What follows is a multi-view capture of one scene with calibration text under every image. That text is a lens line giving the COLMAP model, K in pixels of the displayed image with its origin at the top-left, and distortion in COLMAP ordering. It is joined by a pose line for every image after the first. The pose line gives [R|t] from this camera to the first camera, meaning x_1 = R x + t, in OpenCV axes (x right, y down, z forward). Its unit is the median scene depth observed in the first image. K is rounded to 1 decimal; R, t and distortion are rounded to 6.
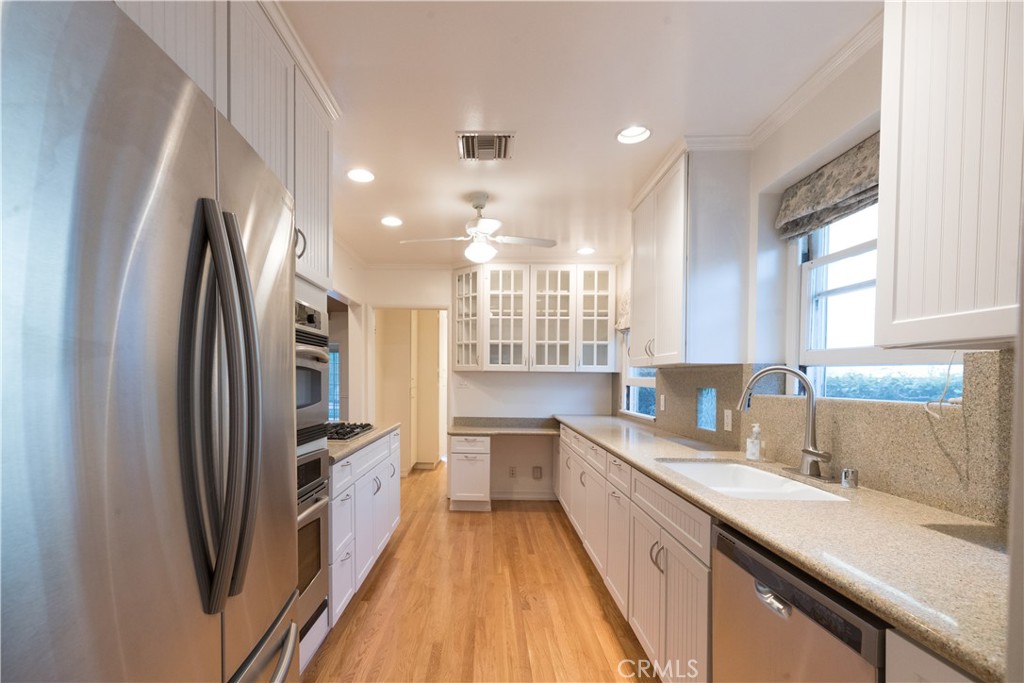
lens RADIAL K [[475.9, 0, 501.4], [0, 475.9, 383.4], [0, 0, 1]] dist [0.014033, 0.000245]
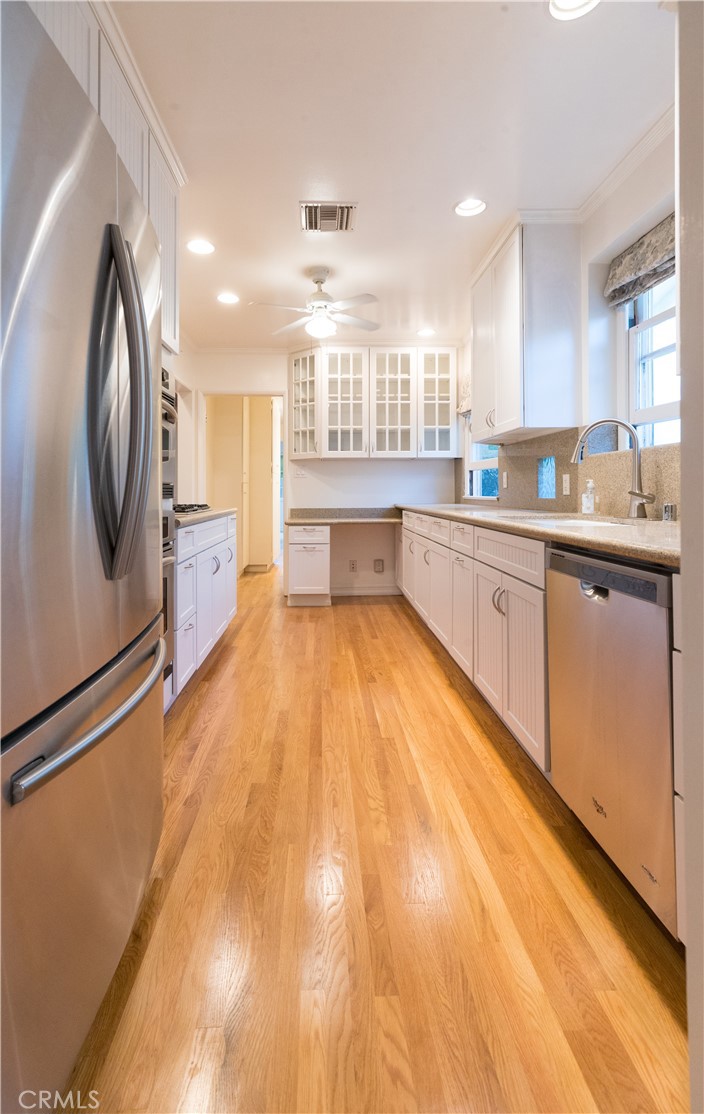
lens RADIAL K [[615.8, 0, 348.8], [0, 615.8, 555.9], [0, 0, 1]] dist [0.024335, -0.000611]
pose [[0.998574, -0.009267, 0.052575, -0.063337], [0.011229, 0.999247, -0.037152, 0.270840], [-0.052191, 0.037689, 0.997926, -0.292677]]
